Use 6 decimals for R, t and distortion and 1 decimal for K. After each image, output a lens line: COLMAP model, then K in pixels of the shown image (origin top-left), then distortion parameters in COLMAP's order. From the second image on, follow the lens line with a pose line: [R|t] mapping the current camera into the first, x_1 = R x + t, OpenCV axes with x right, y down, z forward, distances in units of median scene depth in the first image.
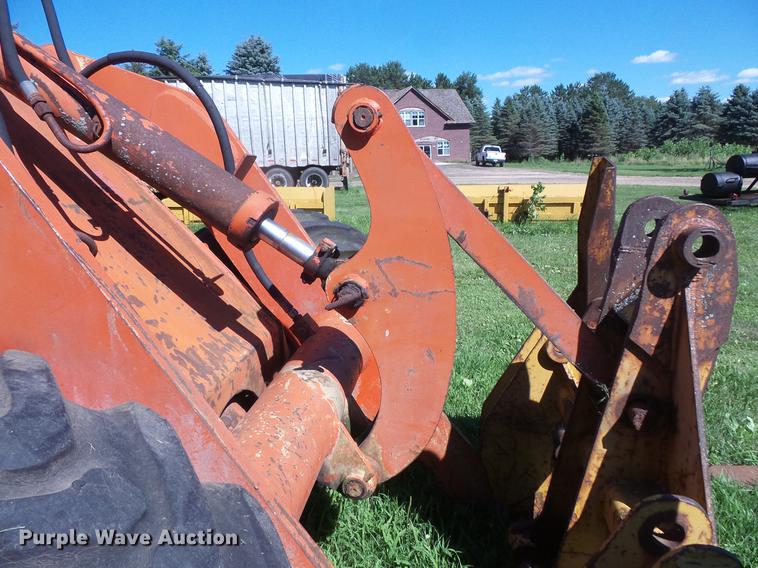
lens RADIAL K [[526.9, 0, 380.4], [0, 526.9, 286.4], [0, 0, 1]] dist [0.002668, -0.002592]
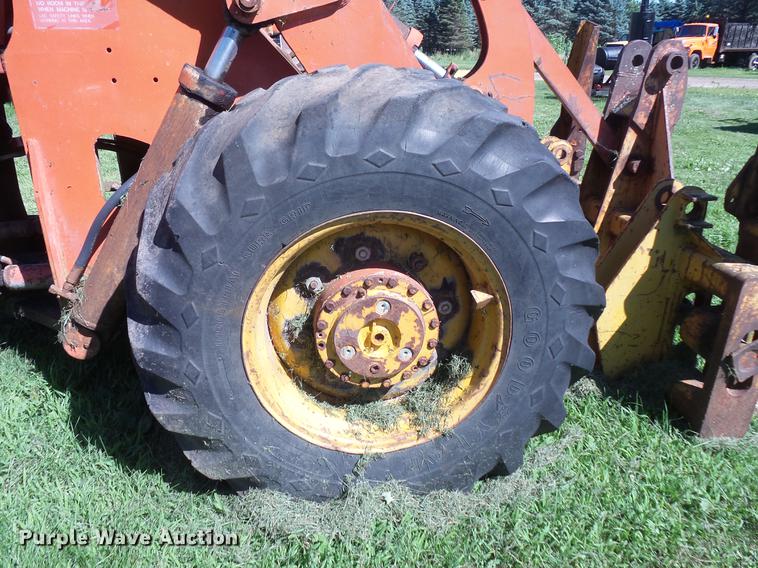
lens RADIAL K [[578.8, 0, 378.6], [0, 578.8, 287.6], [0, 0, 1]] dist [-0.013306, -0.007159]
pose [[0.965732, -0.074764, 0.248539, -0.118204], [0.035967, 0.986923, 0.157125, 0.042984], [-0.257037, -0.142802, 0.955793, -0.096546]]
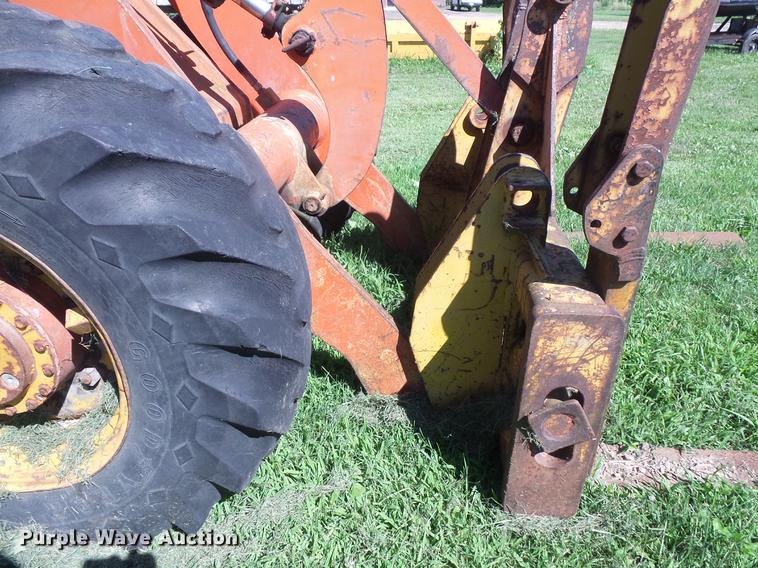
lens RADIAL K [[526.9, 0, 380.4], [0, 526.9, 286.4], [0, 0, 1]] dist [0.002668, -0.002592]
pose [[0.998492, -0.020128, 0.051083, 0.007936], [0.006661, 0.967914, 0.251193, 0.038876], [-0.054500, -0.250474, 0.966588, -0.053750]]
